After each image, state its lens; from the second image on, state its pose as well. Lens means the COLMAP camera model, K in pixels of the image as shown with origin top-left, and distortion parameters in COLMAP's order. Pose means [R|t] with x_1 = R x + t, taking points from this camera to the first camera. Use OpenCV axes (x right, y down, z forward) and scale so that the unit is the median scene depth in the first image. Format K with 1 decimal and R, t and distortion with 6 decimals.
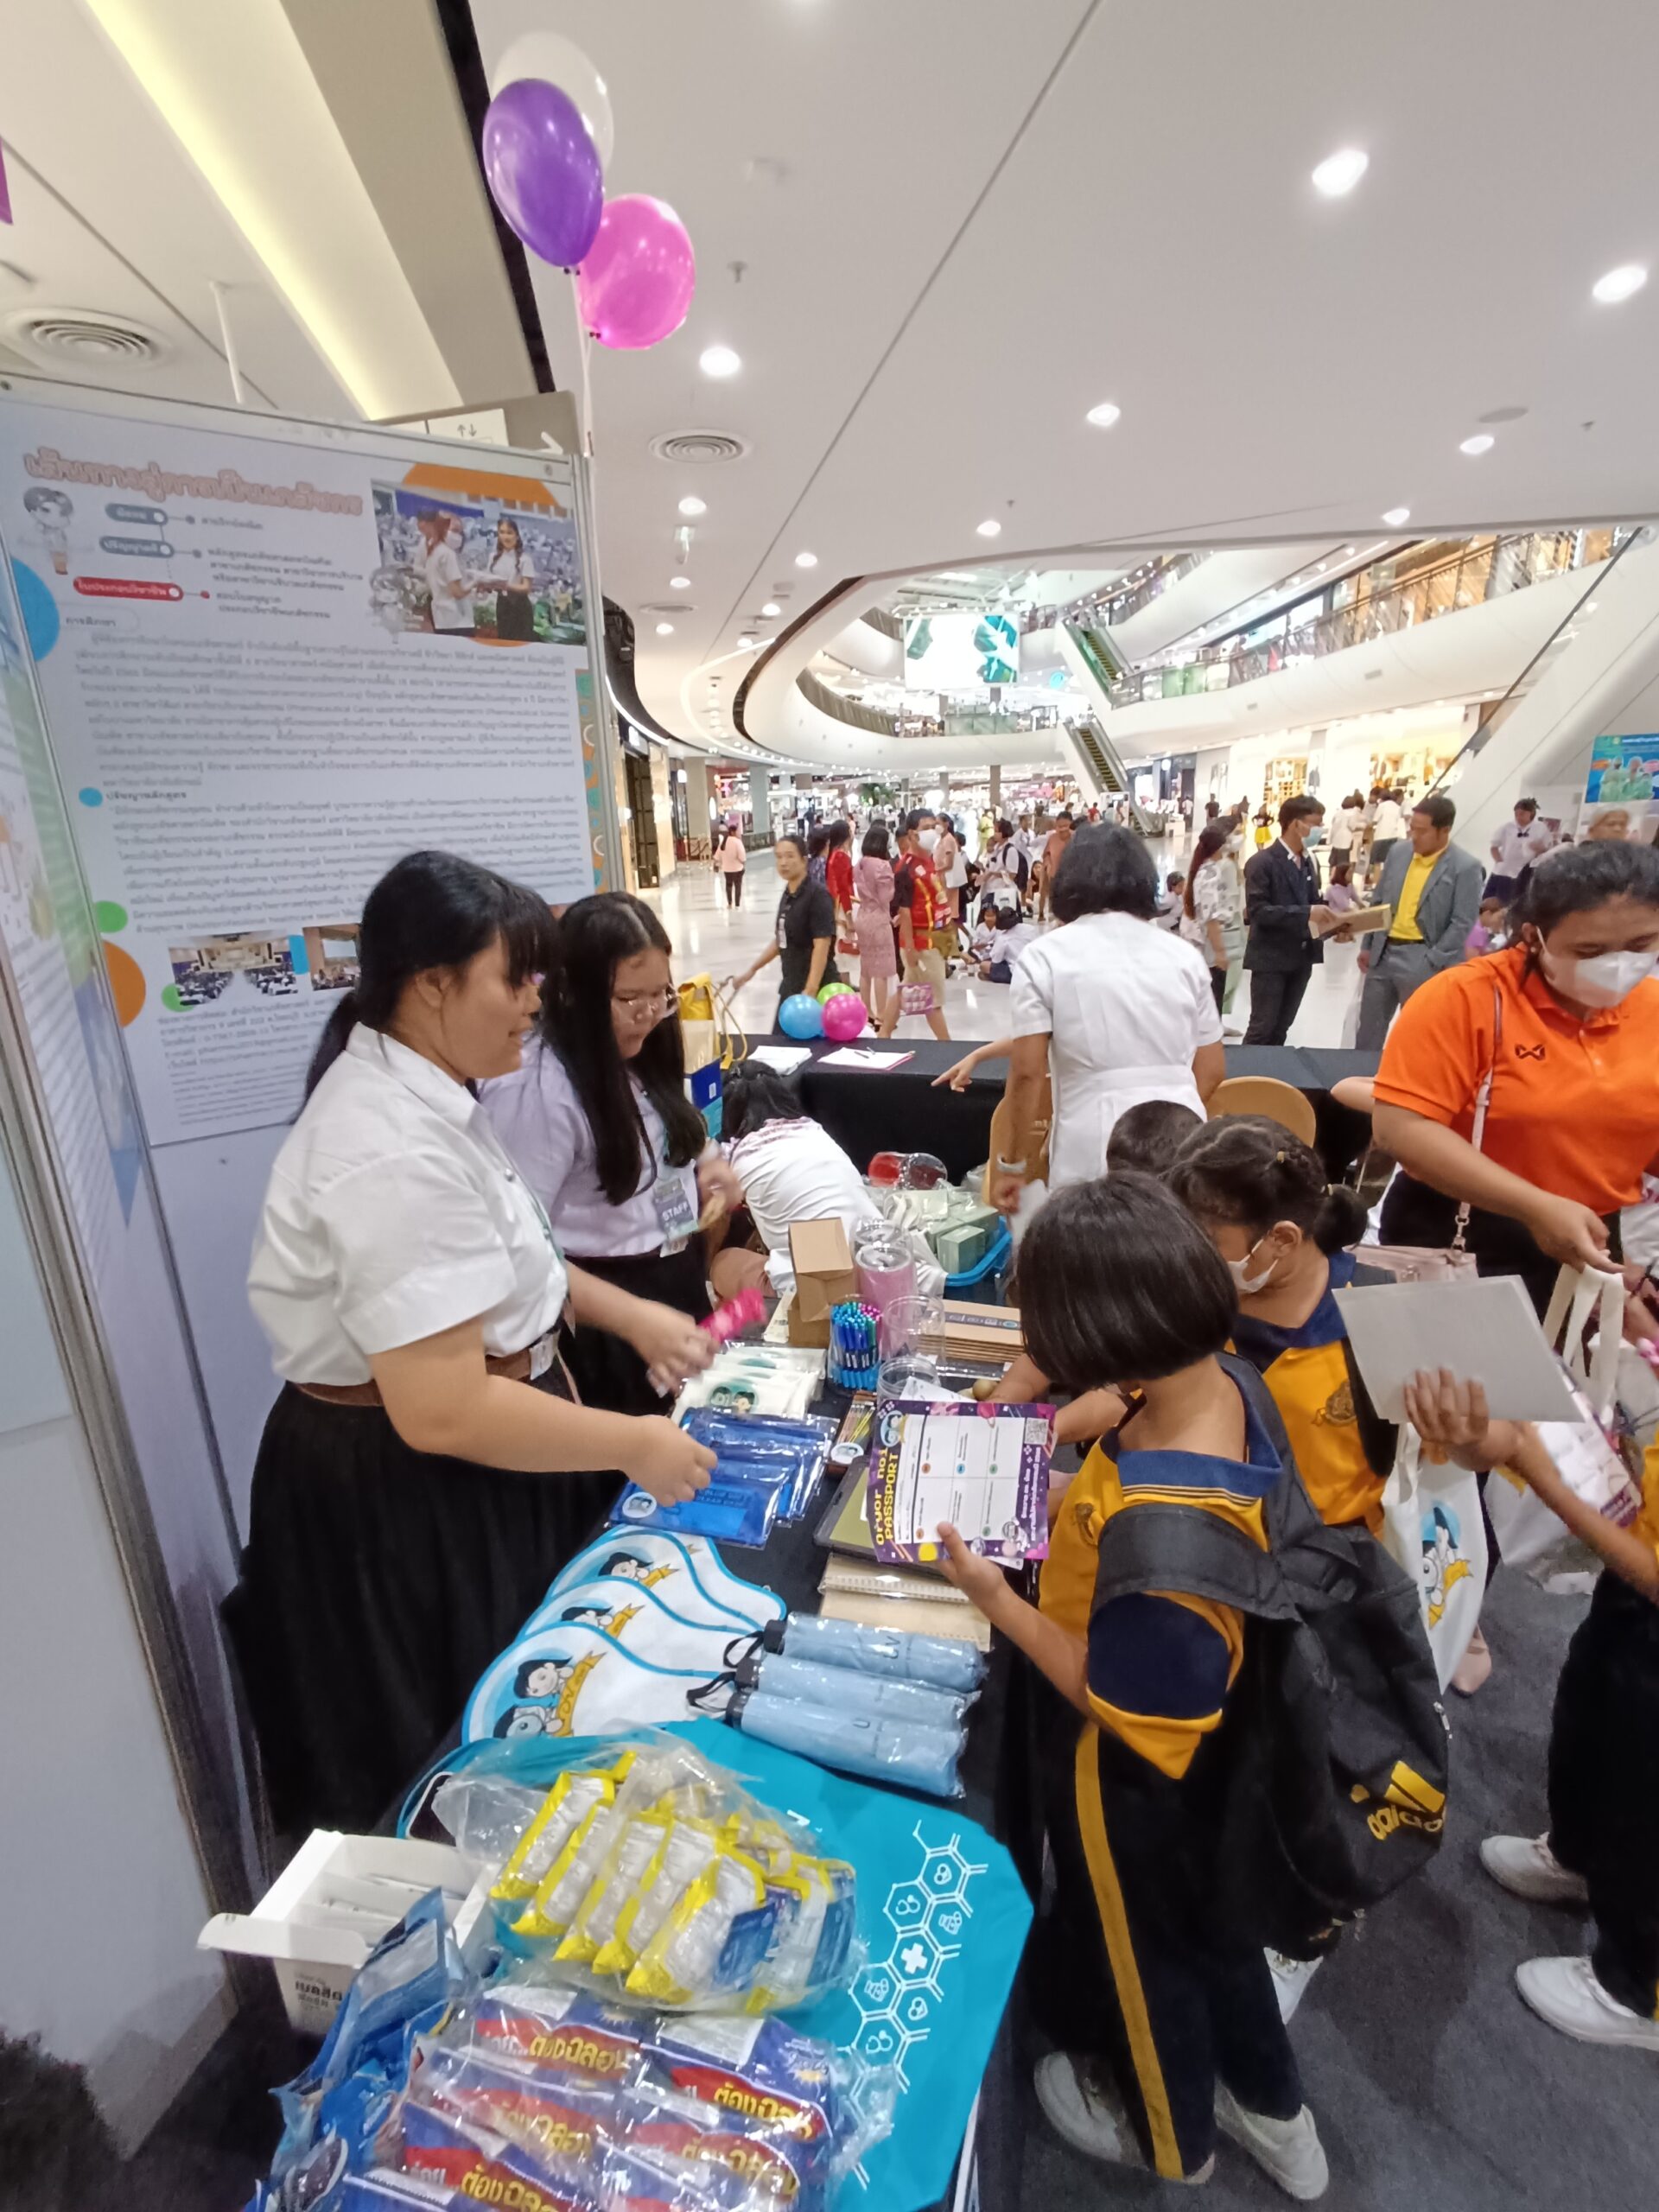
lens RADIAL K [[1030.0, 0, 840.0], [0, 1030.0, 1087.6], [0, 0, 1]] dist [0.004514, 0.001173]
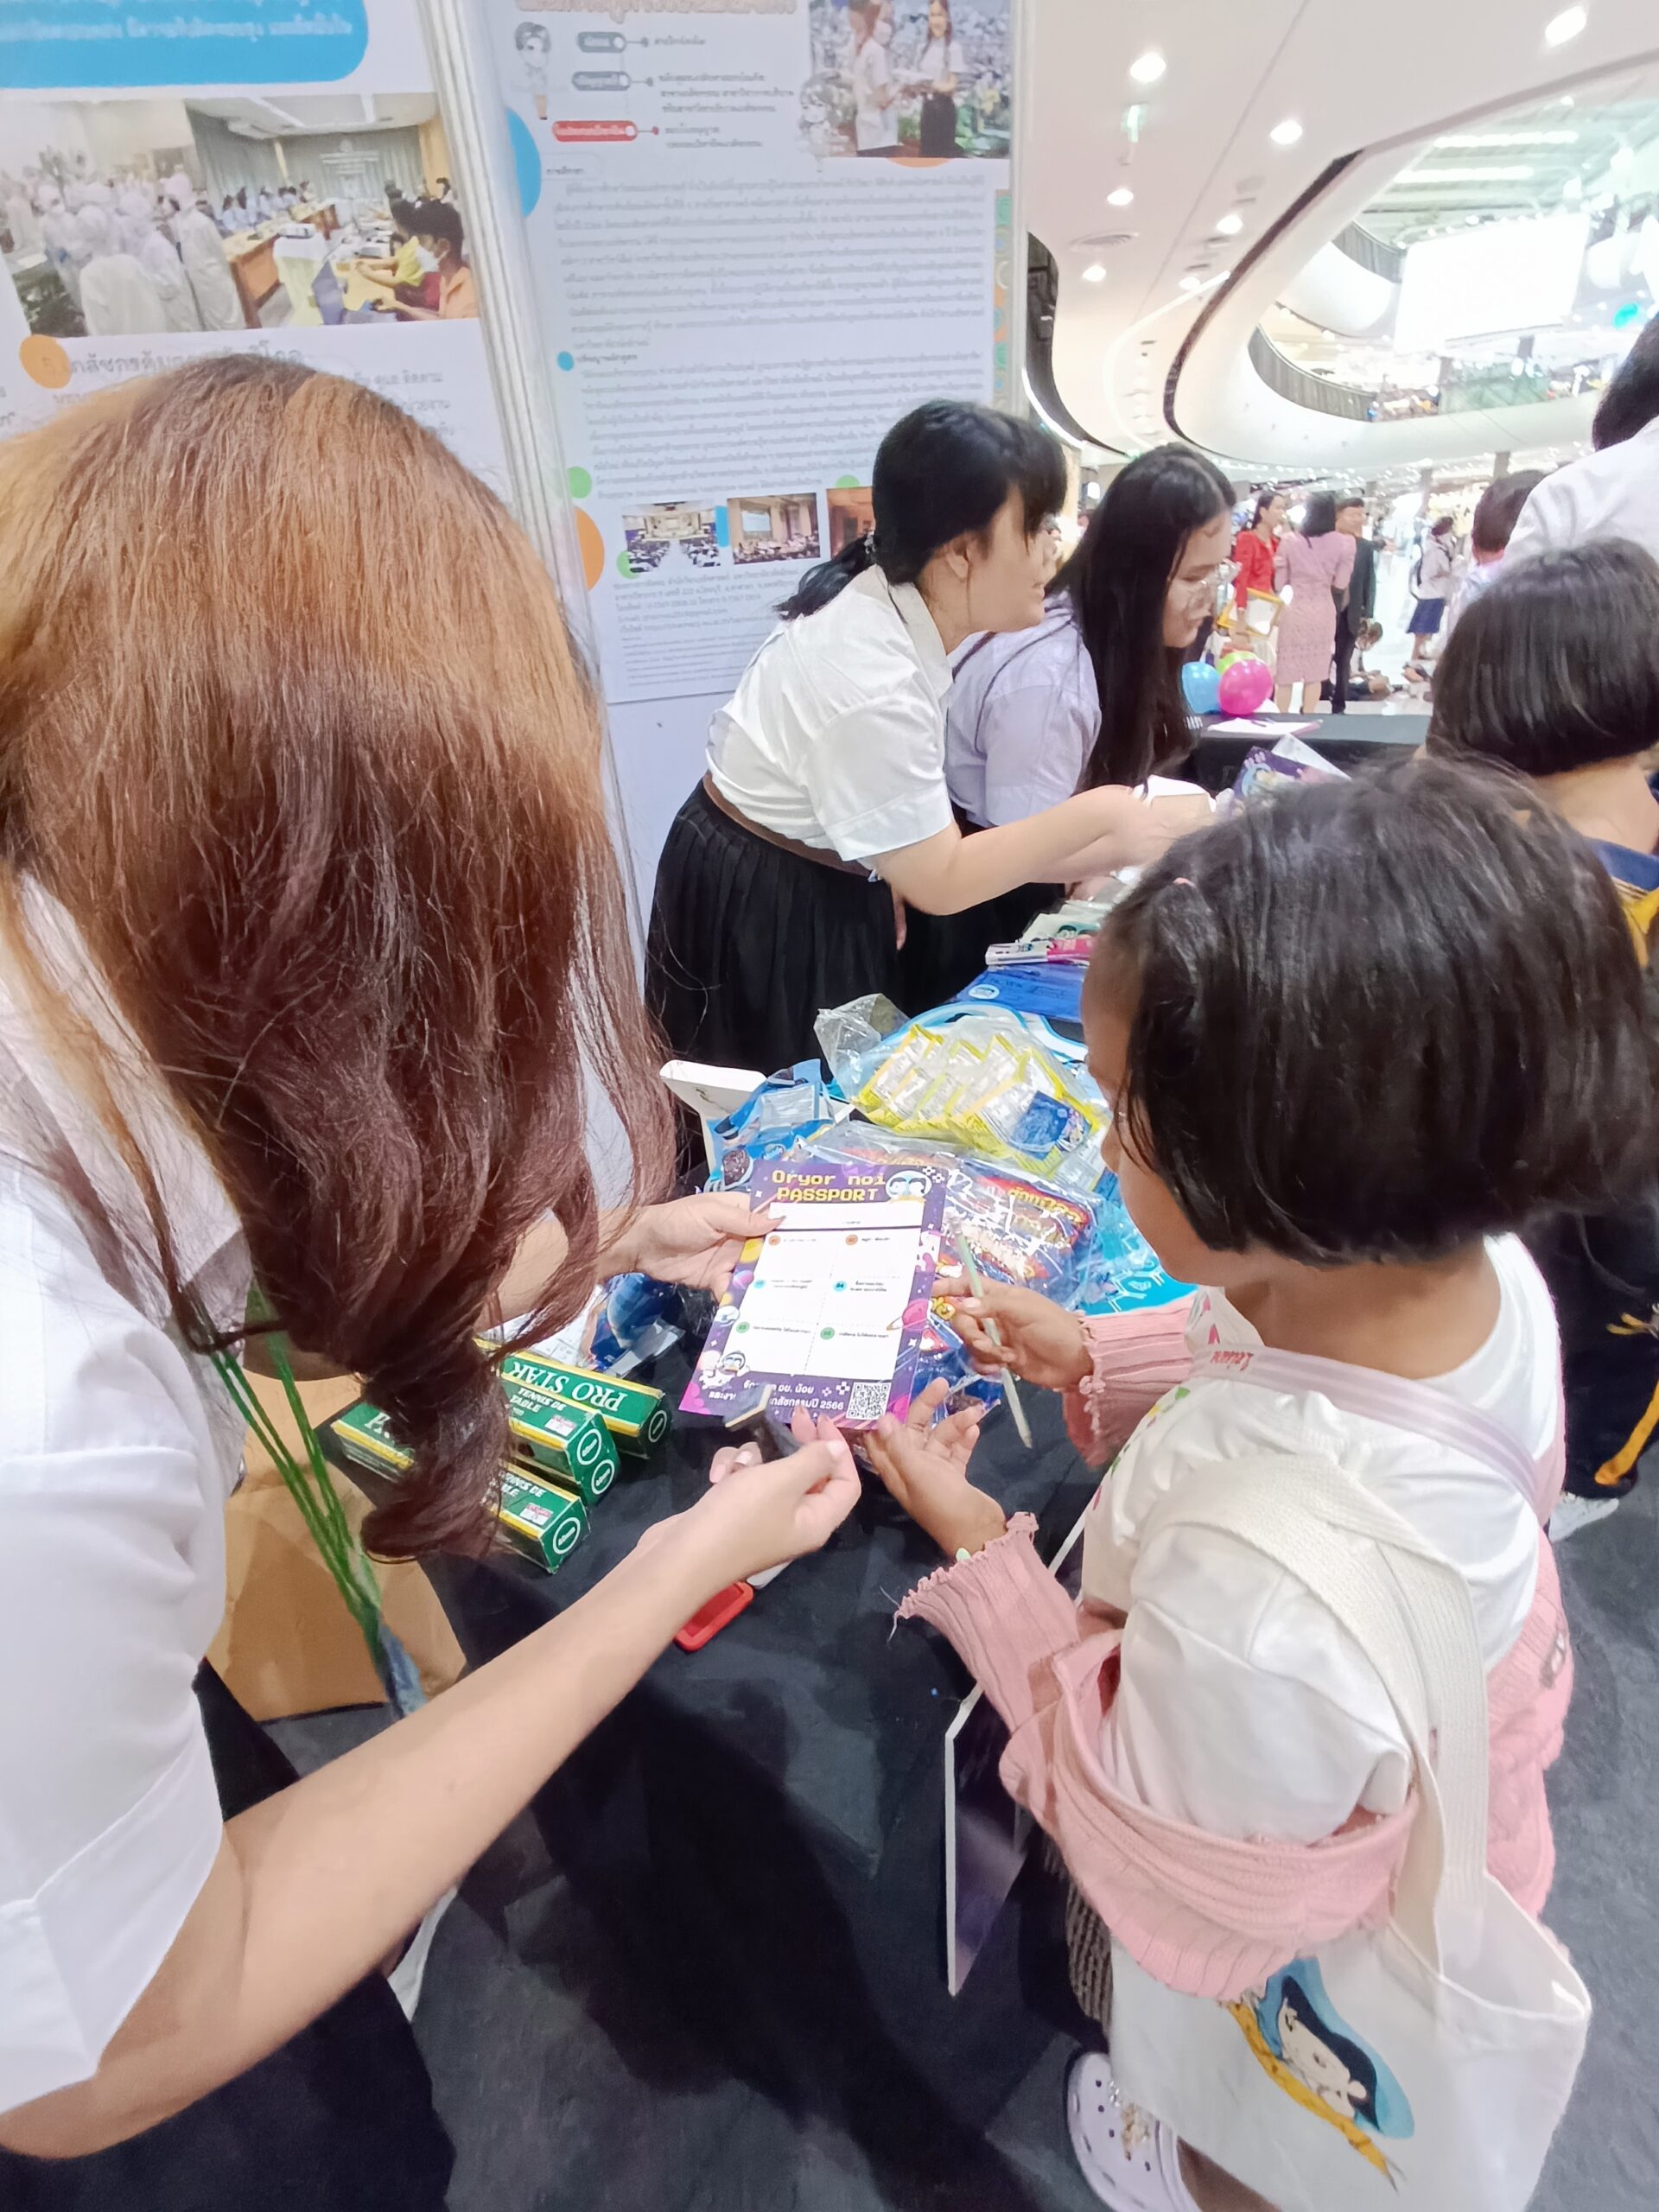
lens RADIAL K [[1032.5, 0, 823.8], [0, 1032.5, 1112.6], [0, 0, 1]] dist [-0.002566, 0.005575]
pose [[0.931731, 0.136752, -0.336416, 0.030180], [-0.054928, 0.968799, 0.241685, 0.195794], [0.358971, -0.206707, 0.910172, -0.088188]]
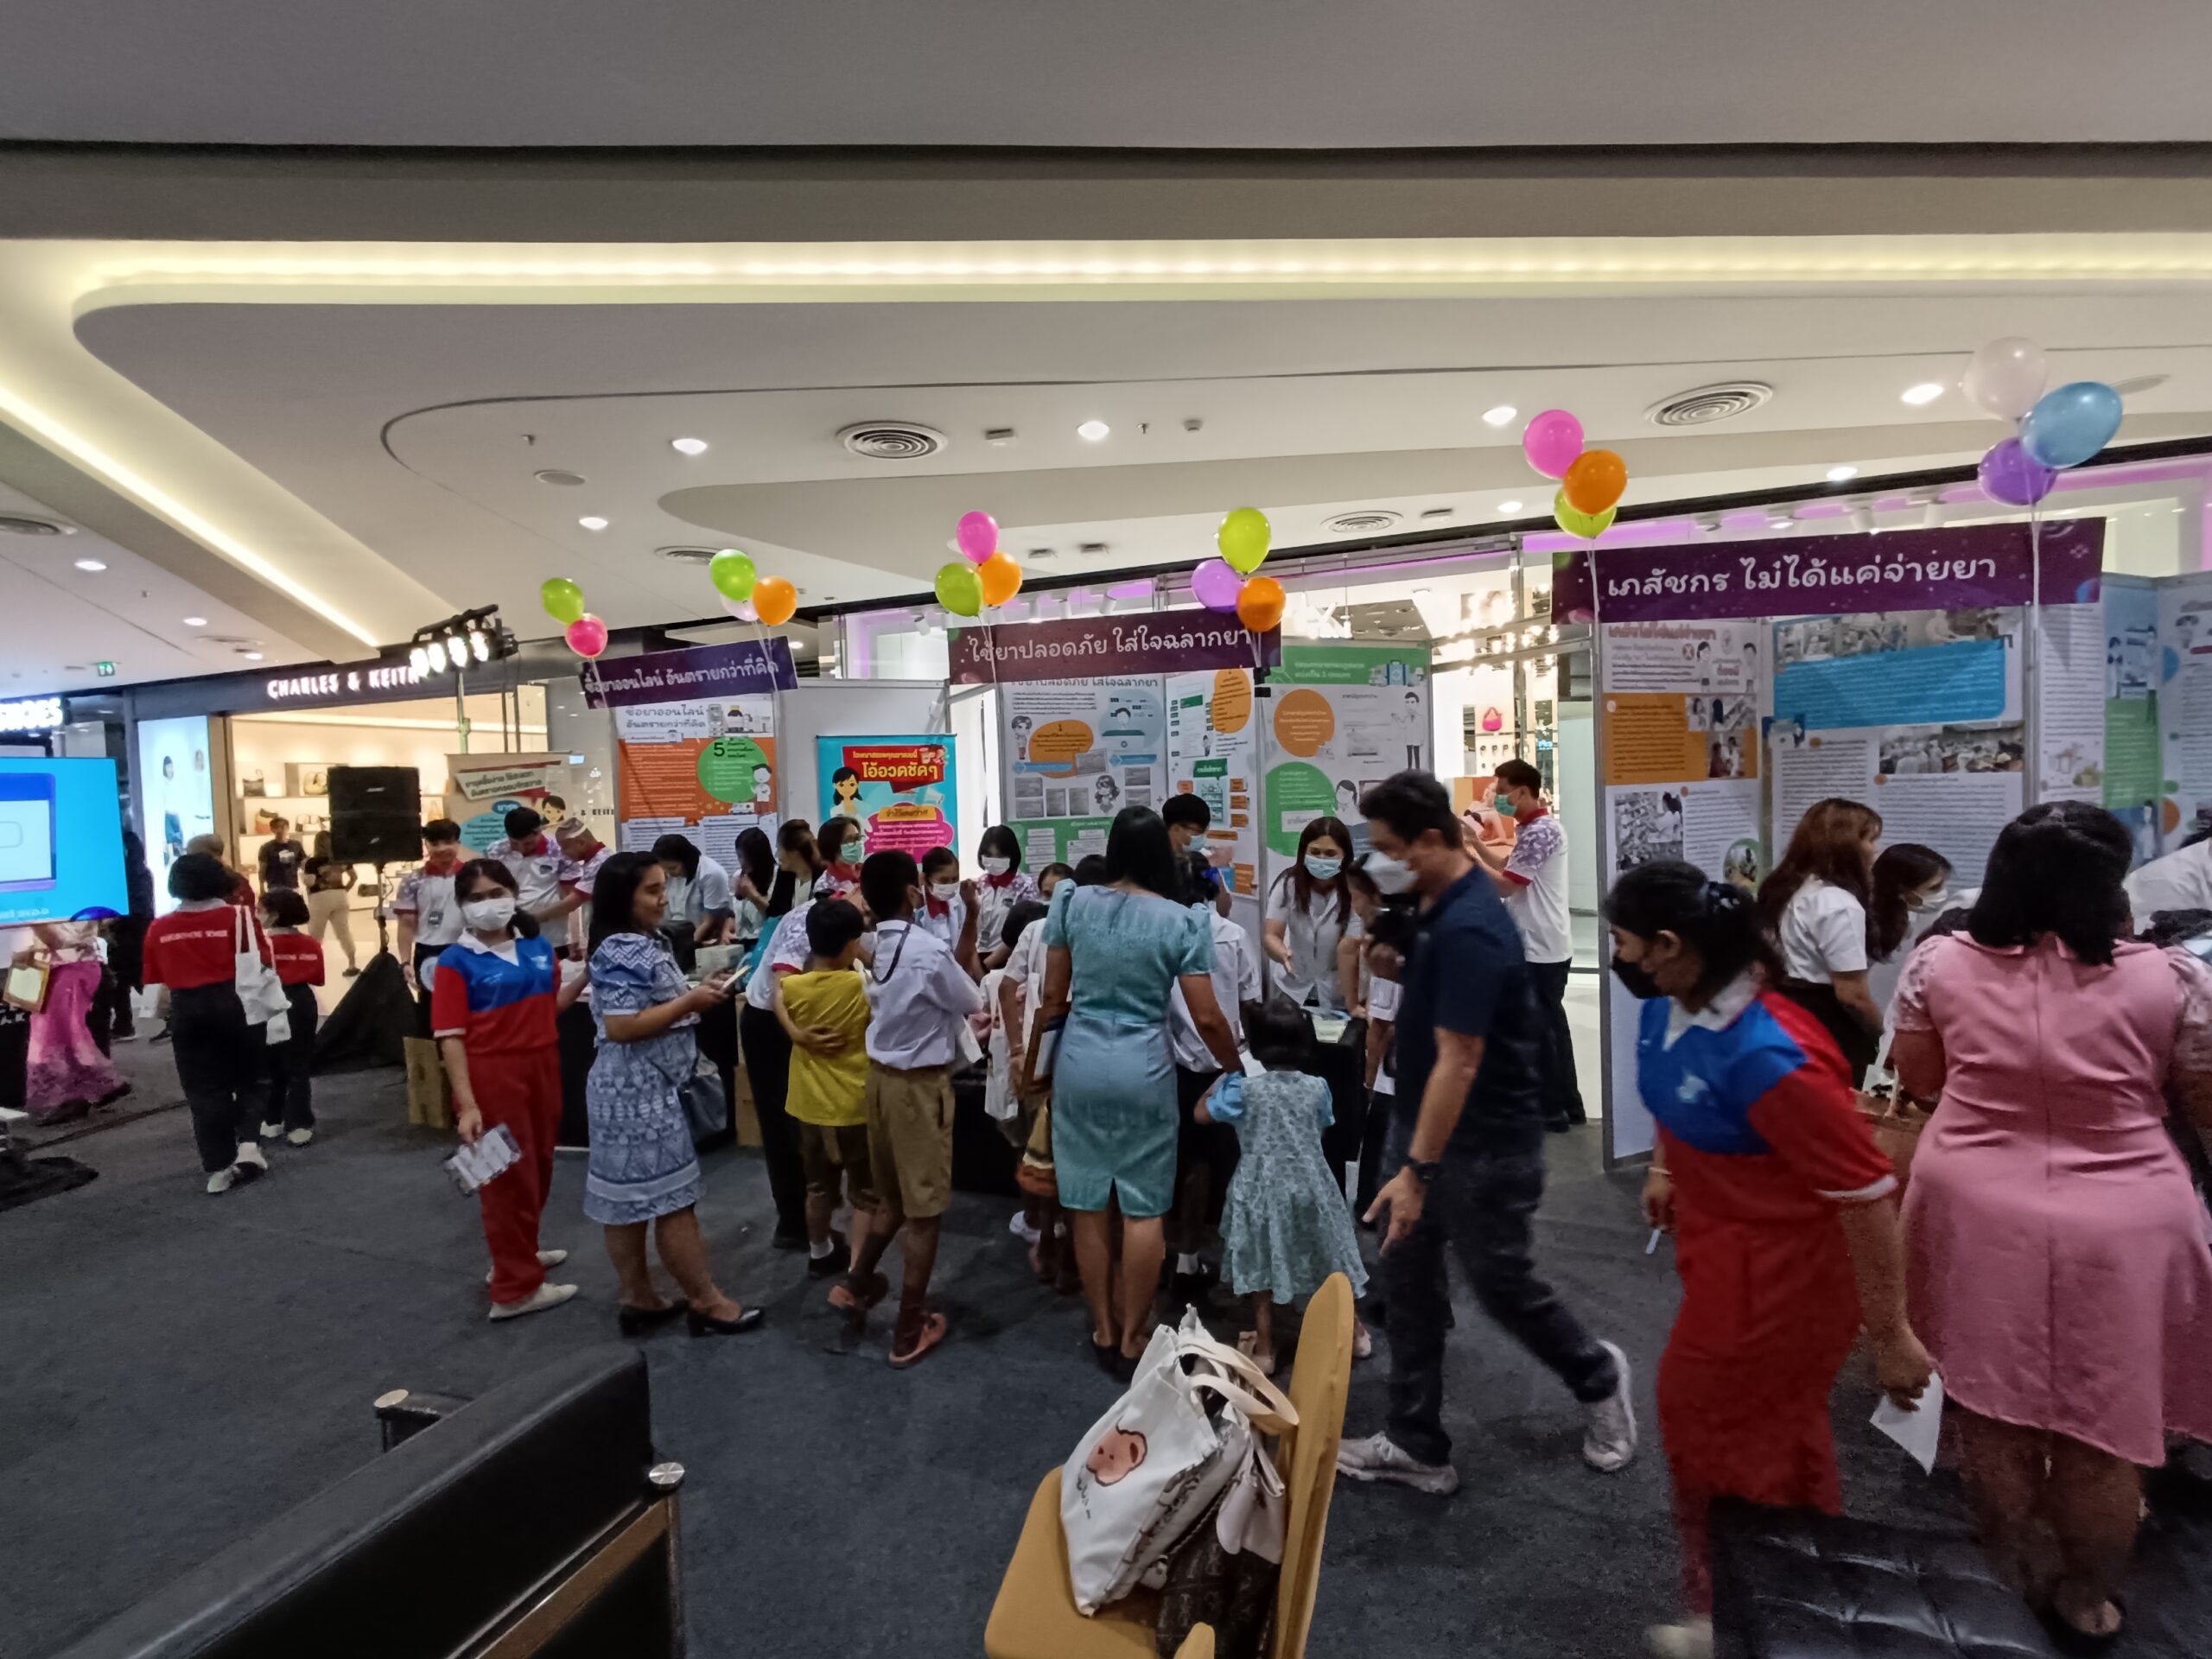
lens RADIAL K [[1005.1, 0, 1089.0], [0, 1005.1, 822.9], [0, 0, 1]] dist [-0.001307, 0.001078]
pose [[-0.301030, 0.080112, -0.950244, 1.873764], [-0.208957, 0.966707, 0.147696, 0.074269], [0.930439, 0.243021, -0.274268, -0.527302]]
